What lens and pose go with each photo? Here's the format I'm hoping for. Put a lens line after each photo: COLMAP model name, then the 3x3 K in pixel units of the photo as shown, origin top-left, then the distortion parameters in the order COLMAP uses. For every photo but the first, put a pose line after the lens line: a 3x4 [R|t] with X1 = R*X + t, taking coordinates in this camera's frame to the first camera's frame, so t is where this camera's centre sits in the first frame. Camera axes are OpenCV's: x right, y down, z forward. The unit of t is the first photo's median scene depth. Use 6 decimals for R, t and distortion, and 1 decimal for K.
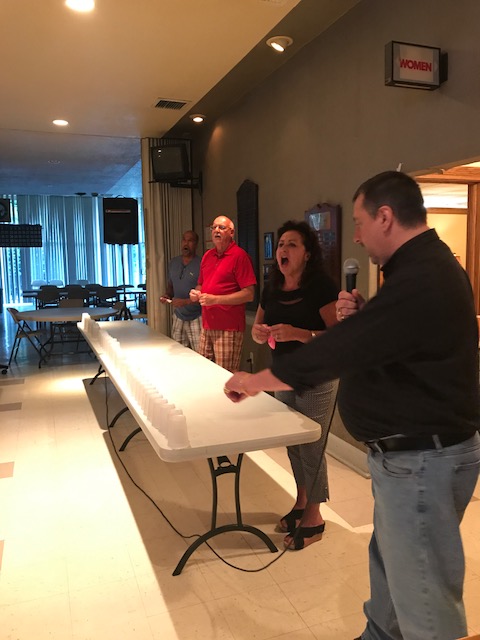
lens RADIAL K [[523.4, 0, 235.0], [0, 523.4, 331.4], [0, 0, 1]] dist [0.013246, -0.004530]
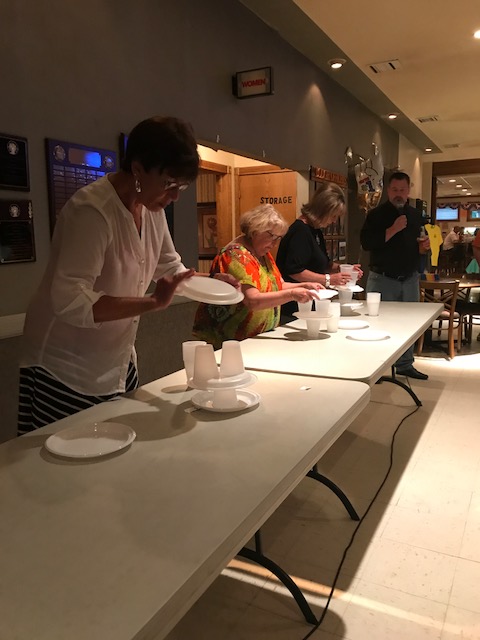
lens RADIAL K [[523.4, 0, 242.4], [0, 523.4, 313.4], [0, 0, 1]] dist [0.013246, -0.004530]
pose [[-0.660725, -0.077594, 0.746607, -0.326225], [0.129485, 0.967950, 0.215189, -0.074182], [-0.739376, 0.238855, -0.629501, 0.840978]]
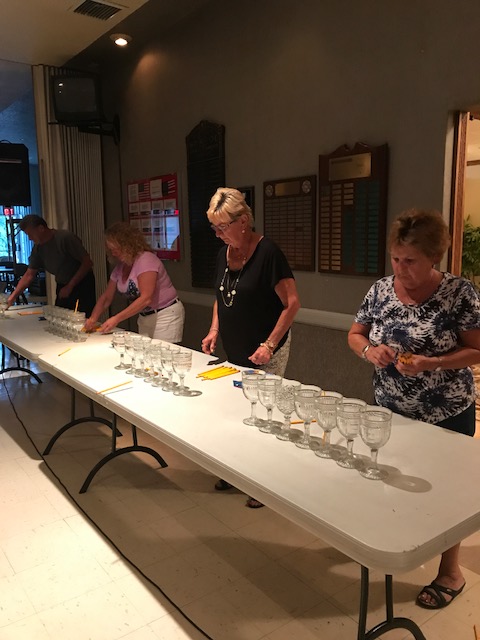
lens RADIAL K [[523.4, 0, 231.2], [0, 523.4, 333.0], [0, 0, 1]] dist [0.013246, -0.004530]
pose [[0.960494, -0.042971, 0.274964, -0.127692], [0.031755, 0.998477, 0.045115, -0.005074], [-0.276483, -0.034601, 0.960396, 0.173010]]
